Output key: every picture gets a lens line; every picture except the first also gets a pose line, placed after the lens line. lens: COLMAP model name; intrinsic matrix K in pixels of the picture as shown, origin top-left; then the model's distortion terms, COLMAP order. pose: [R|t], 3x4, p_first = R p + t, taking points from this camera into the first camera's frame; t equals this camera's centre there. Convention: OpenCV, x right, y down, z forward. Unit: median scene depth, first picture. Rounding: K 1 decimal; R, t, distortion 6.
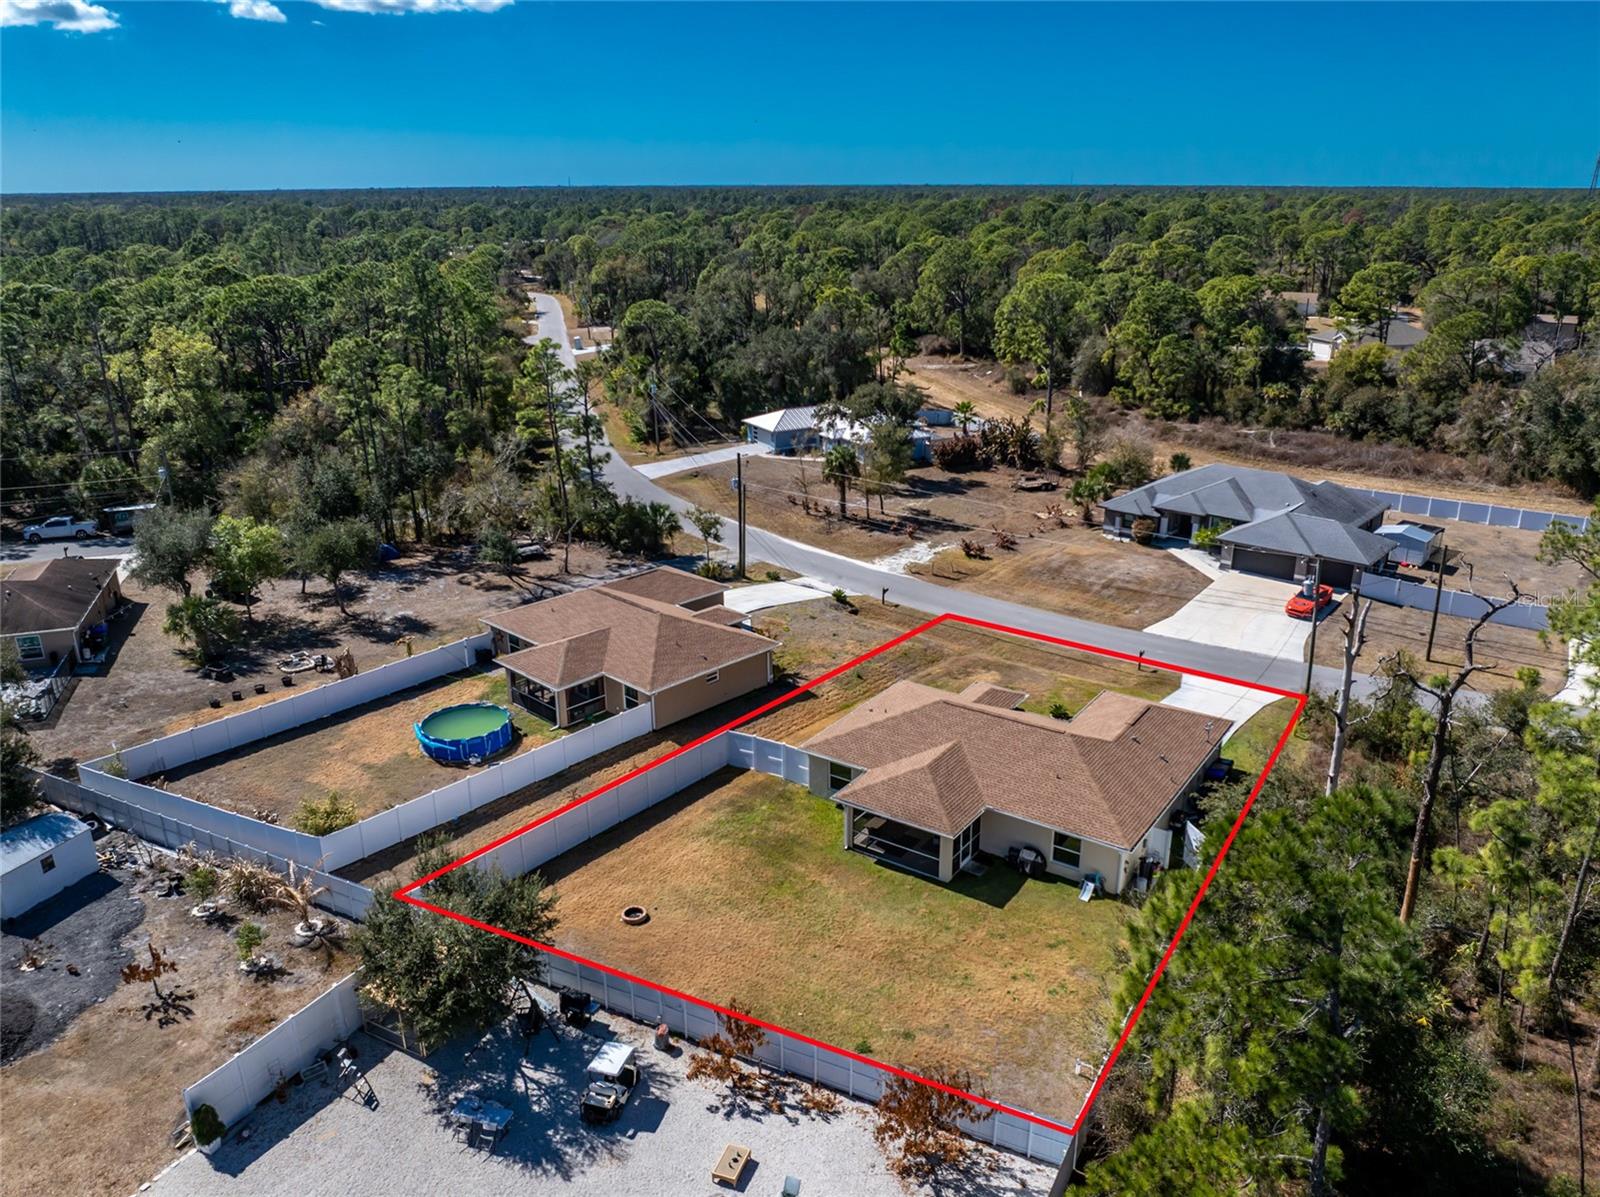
lens RADIAL K [[1166.7, 0, 793.7], [0, 1166.7, 590.6], [0, 0, 1]] dist [-0.031251, -0.010840]
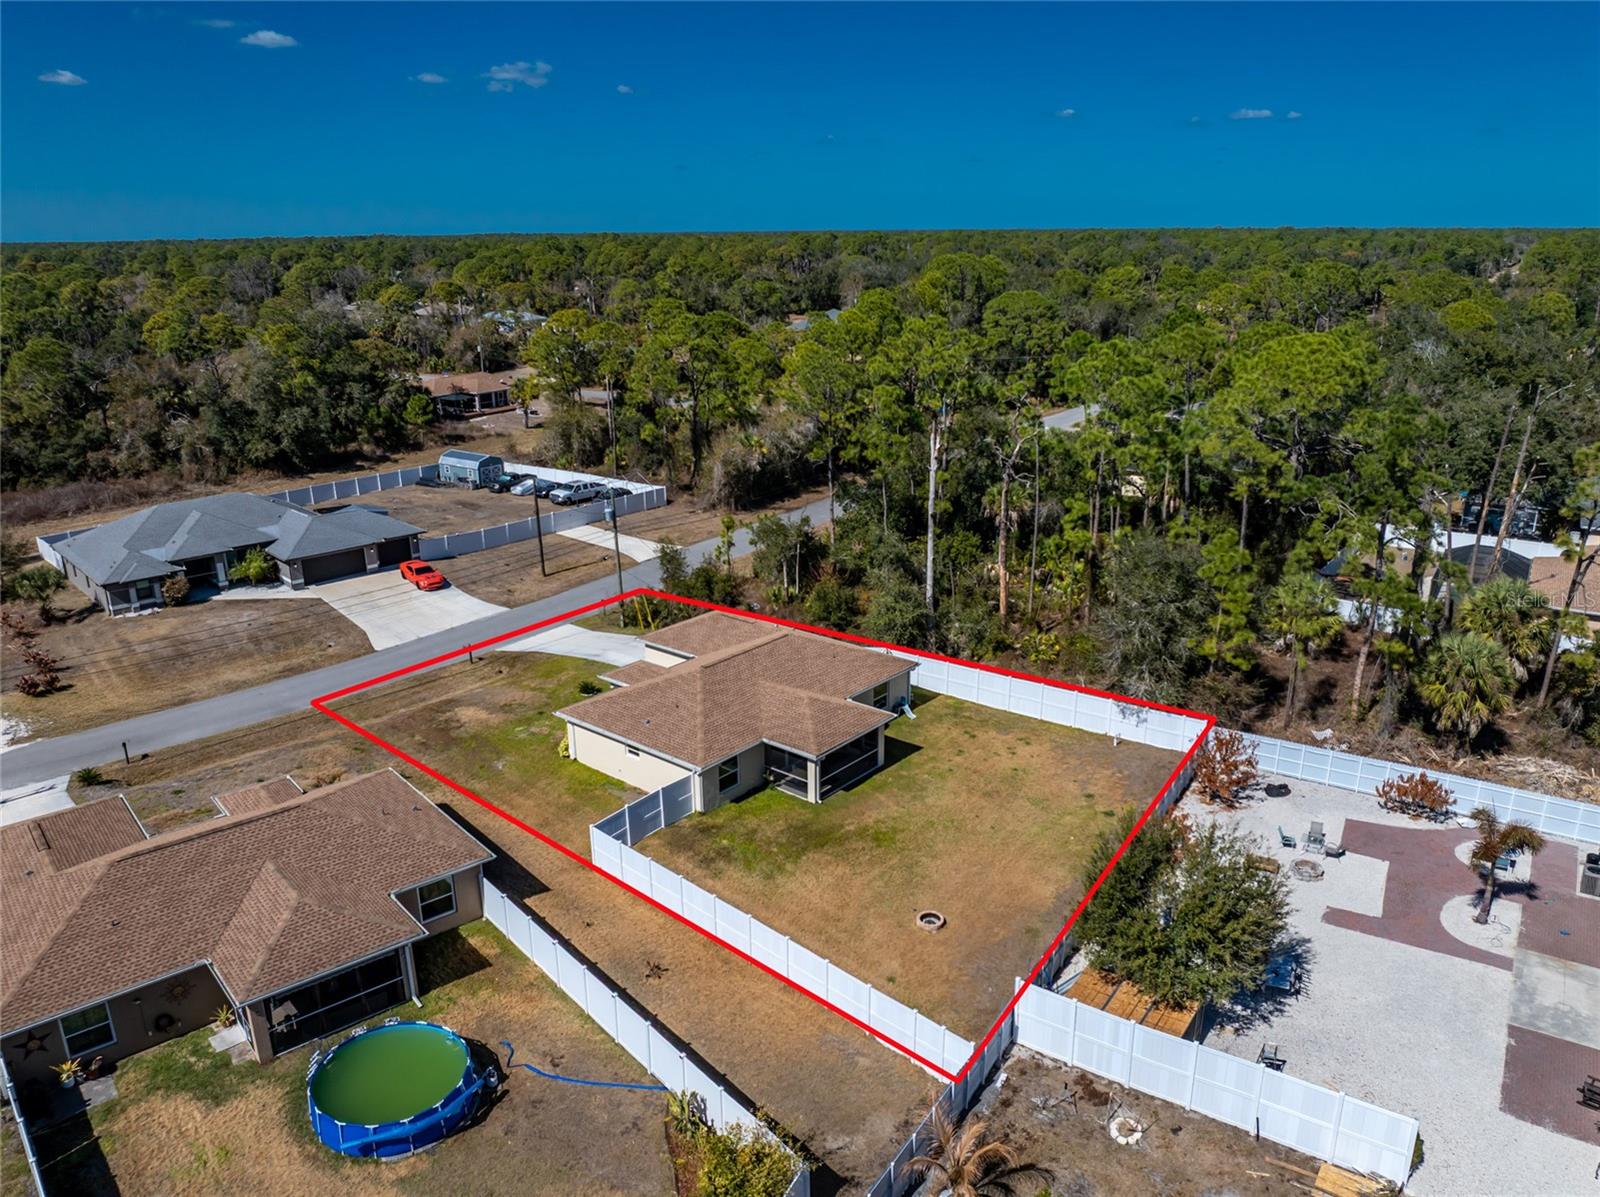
lens RADIAL K [[1166.7, 0, 793.7], [0, 1166.7, 590.6], [0, 0, 1]] dist [-0.031251, -0.010840]
pose [[0.099120, -0.291942, 0.951286, -0.514466], [0.333111, 0.910572, 0.244738, -0.120158], [-0.937663, 0.292625, 0.187504, 0.465283]]
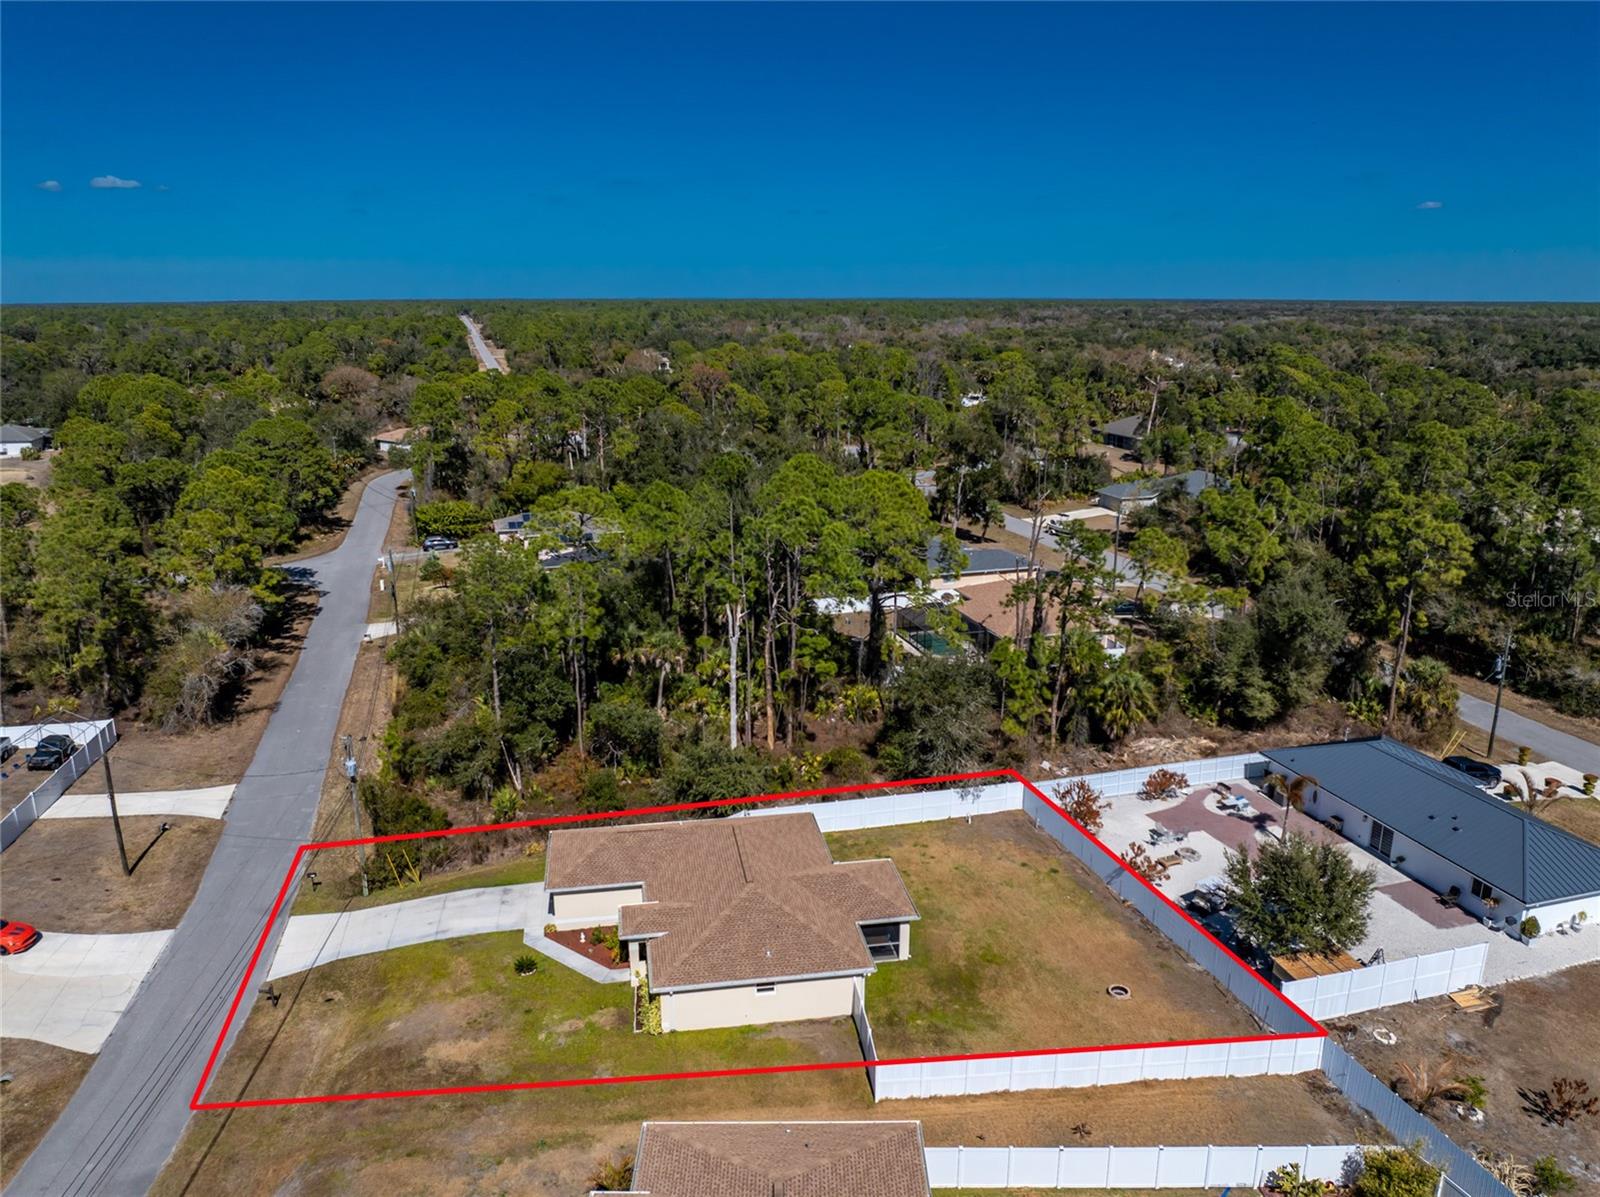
lens RADIAL K [[1166.7, 0, 793.7], [0, 1166.7, 590.6], [0, 0, 1]] dist [-0.031251, -0.010840]
pose [[-0.693110, -0.172075, 0.699991, -0.355229], [0.241234, 0.859723, 0.450204, -0.360235], [-0.679267, 0.480903, -0.554372, 0.906193]]
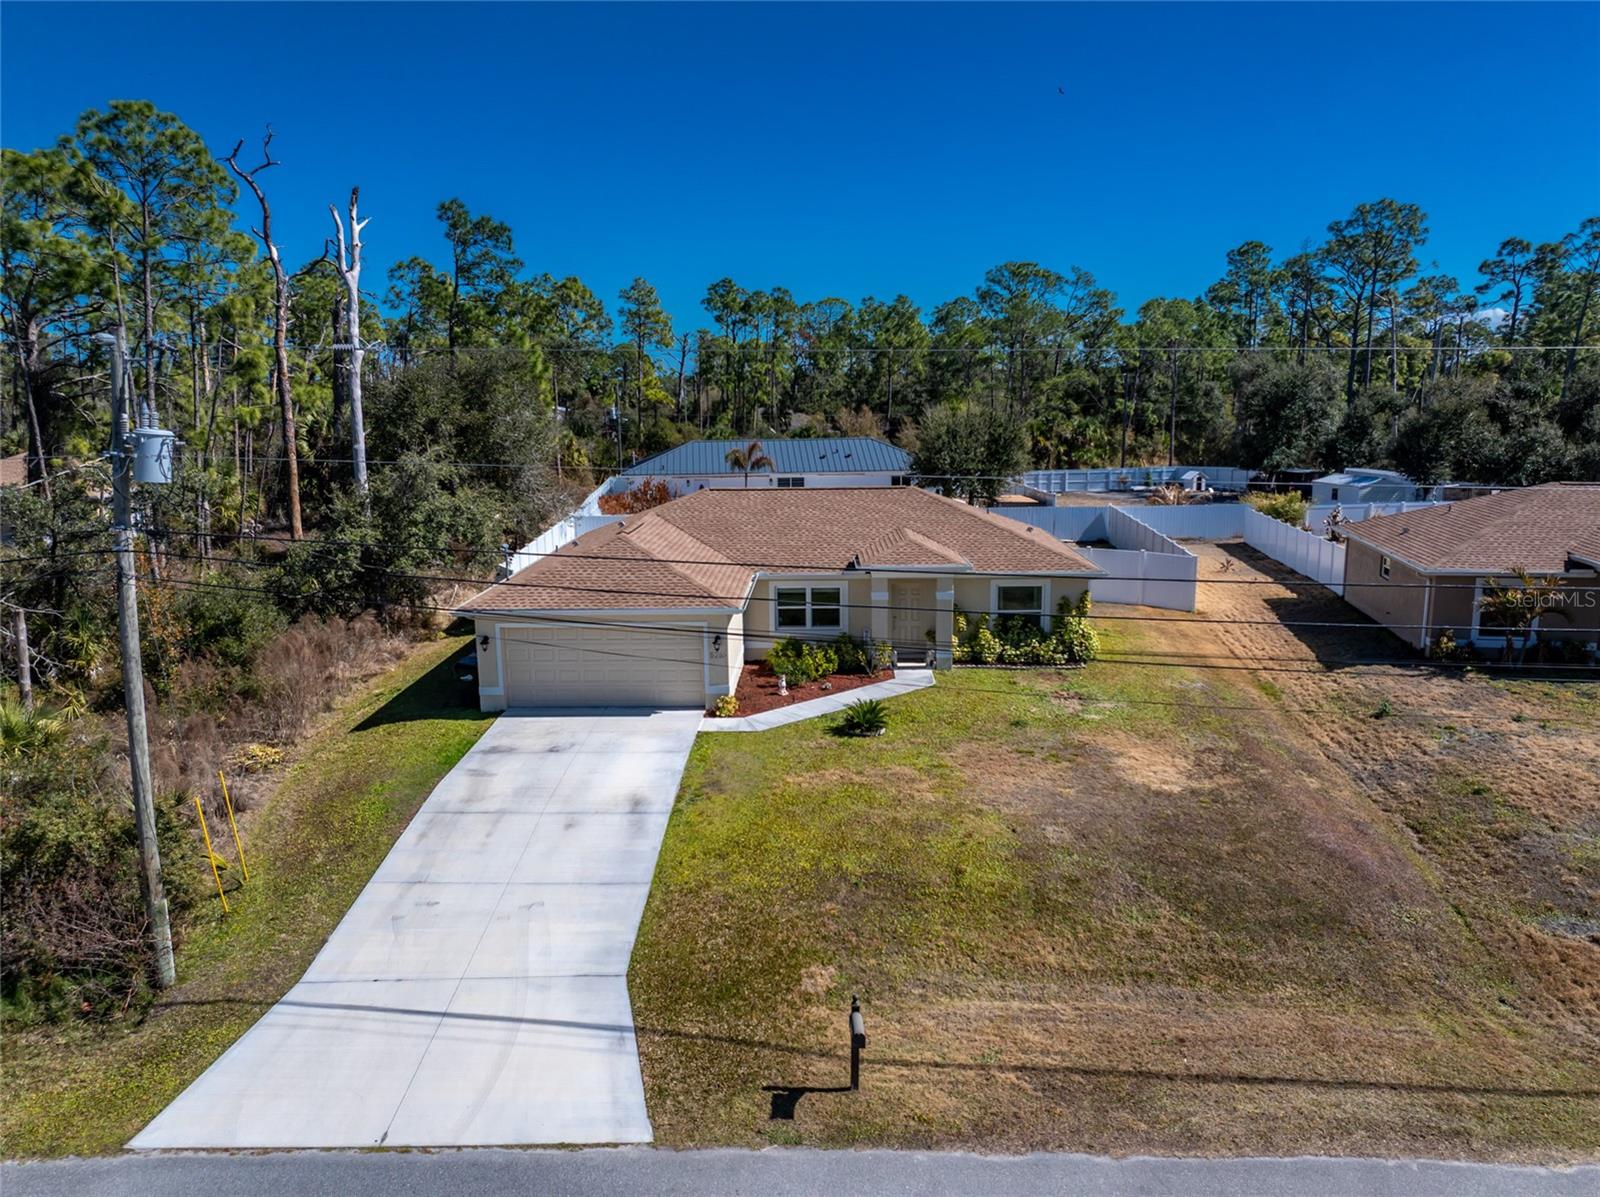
lens RADIAL K [[1166.7, 0, 793.7], [0, 1166.7, 590.6], [0, 0, 1]] dist [-0.031251, -0.010840]
pose [[-0.837215, 0.119605, -0.533635, 0.347166], [-0.183372, 0.857903, 0.479975, -0.087334], [0.515215, 0.499696, -0.696317, 0.938571]]
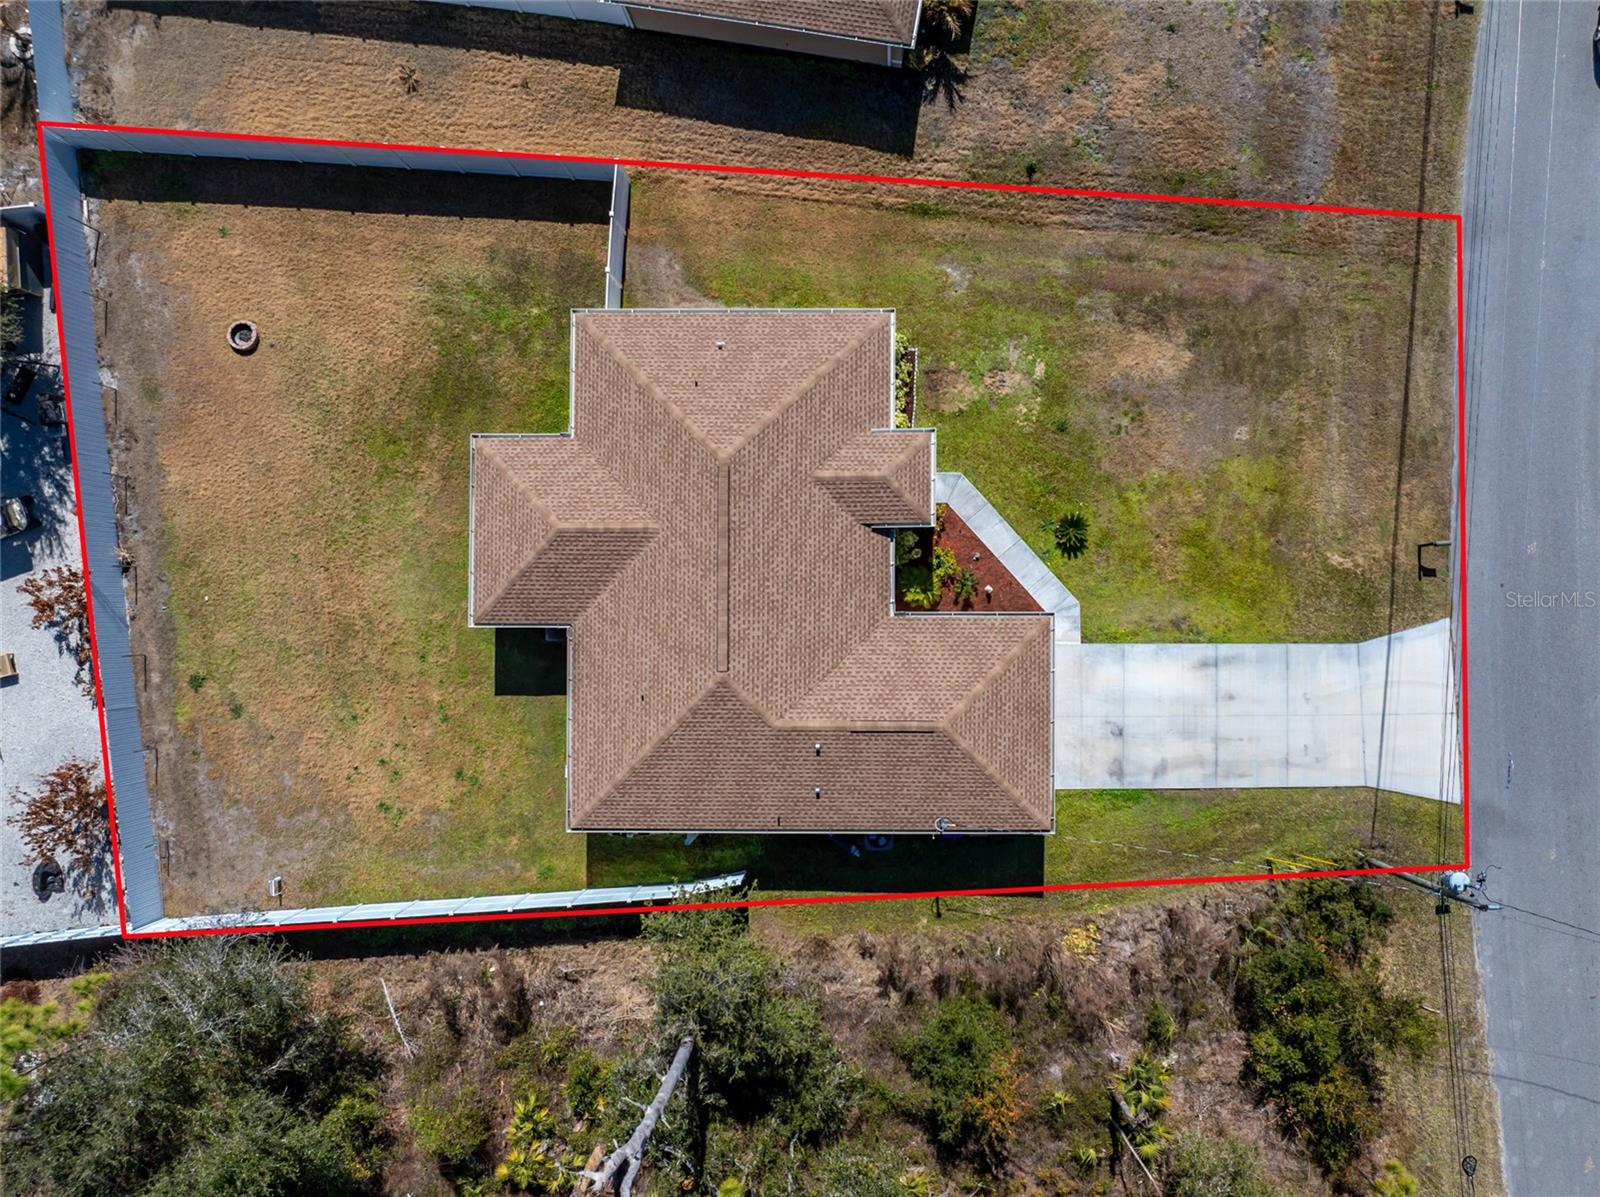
lens RADIAL K [[1166.7, 0, 793.7], [0, 1166.7, 590.6], [0, 0, 1]] dist [-0.031251, -0.010840]
pose [[0.570278, 0.820978, -0.027894, 0.141361], [-0.262878, 0.214564, 0.940669, -0.304924], [0.778254, -0.529110, 0.338178, 0.501338]]
